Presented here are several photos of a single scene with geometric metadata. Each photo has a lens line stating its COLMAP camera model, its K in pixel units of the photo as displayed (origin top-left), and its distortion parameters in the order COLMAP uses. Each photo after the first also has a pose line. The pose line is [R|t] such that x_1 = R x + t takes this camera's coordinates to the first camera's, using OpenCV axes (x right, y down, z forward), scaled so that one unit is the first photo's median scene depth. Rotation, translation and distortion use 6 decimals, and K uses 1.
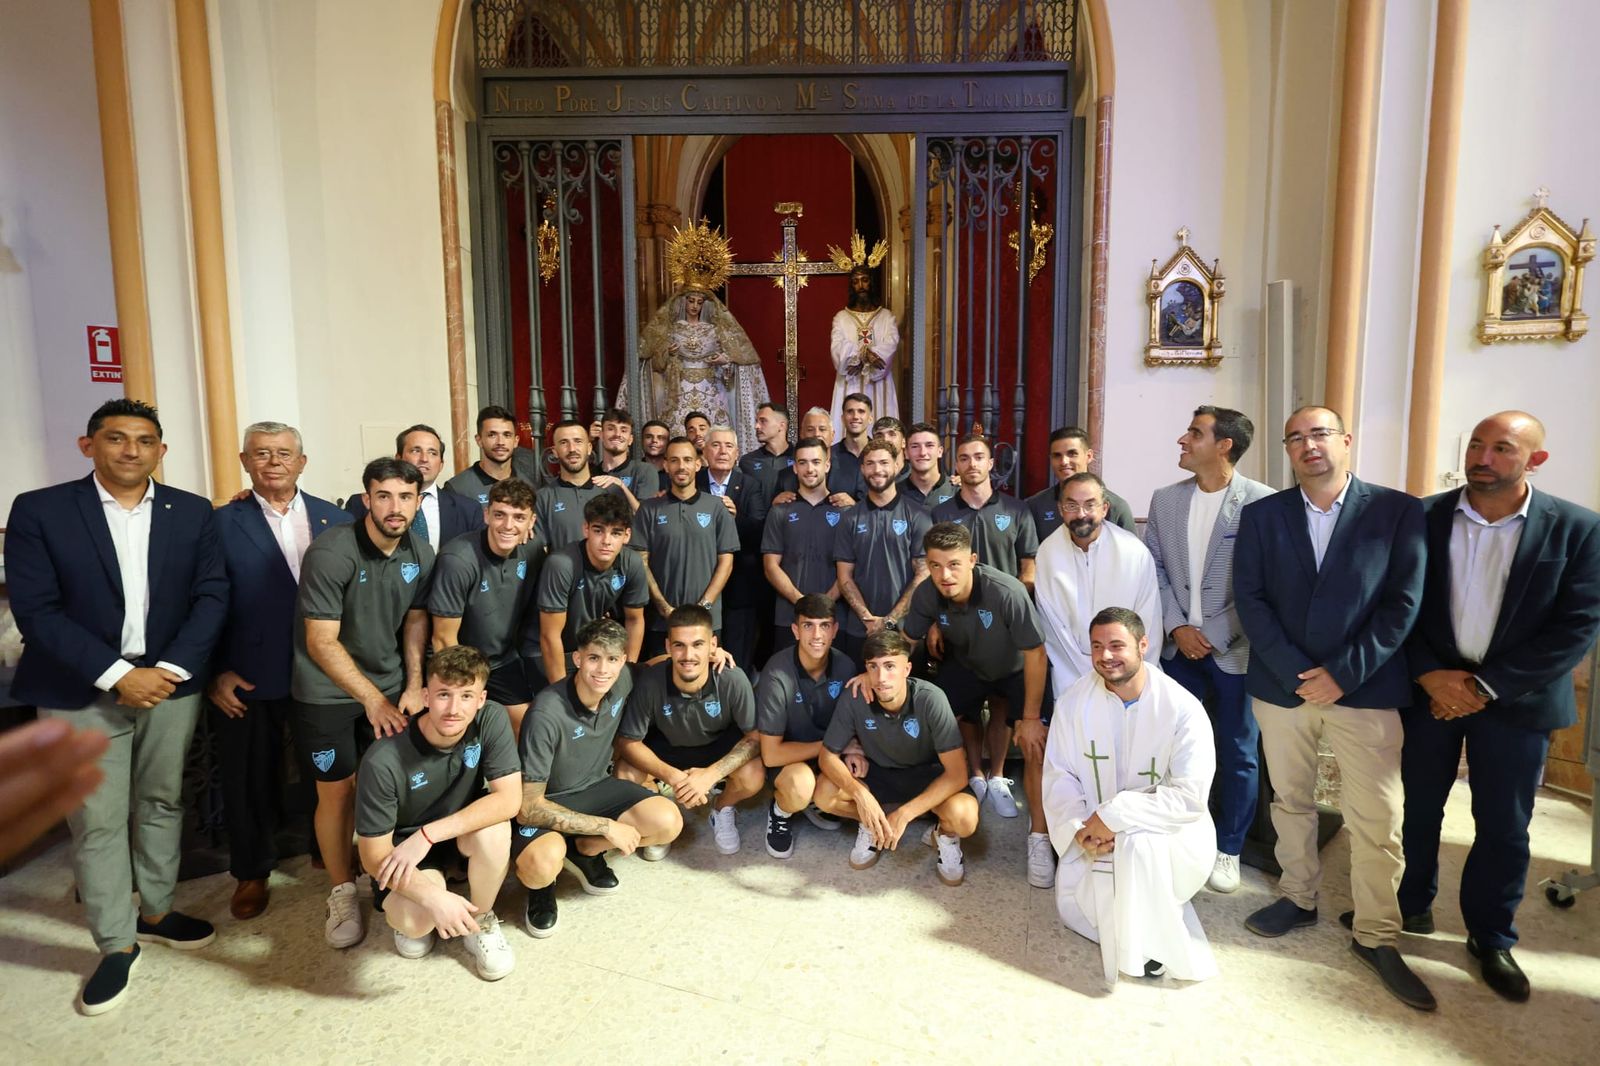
lens RADIAL K [[740.2, 0, 800.0], [0, 740.2, 533.0], [0, 0, 1]] dist [-0.002009, 0.001161]
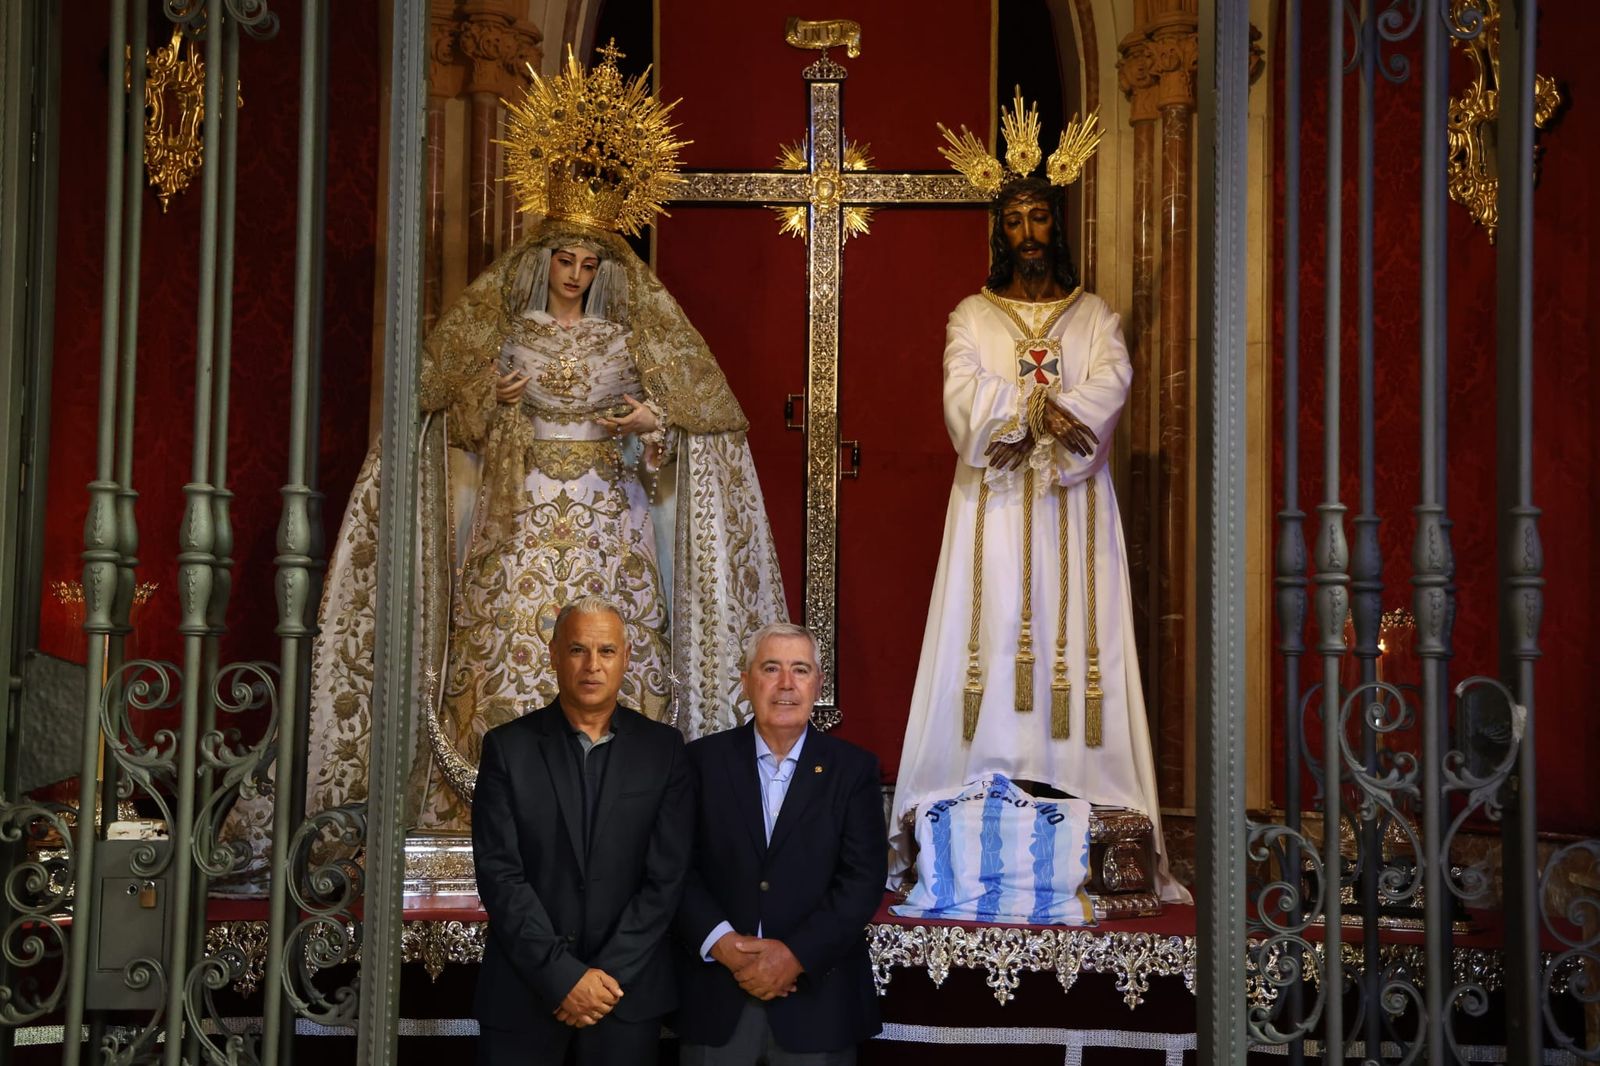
lens RADIAL K [[1778.6, 0, 800.0], [0, 1778.6, 533.0], [0, 0, 1]] dist [0.056973, 0.131165]
pose [[0.999636, 0.021194, 0.016697, -0.042230], [-0.018146, 0.986085, -0.165249, -0.036365], [-0.019967, 0.164886, 0.986110, 0.148012]]
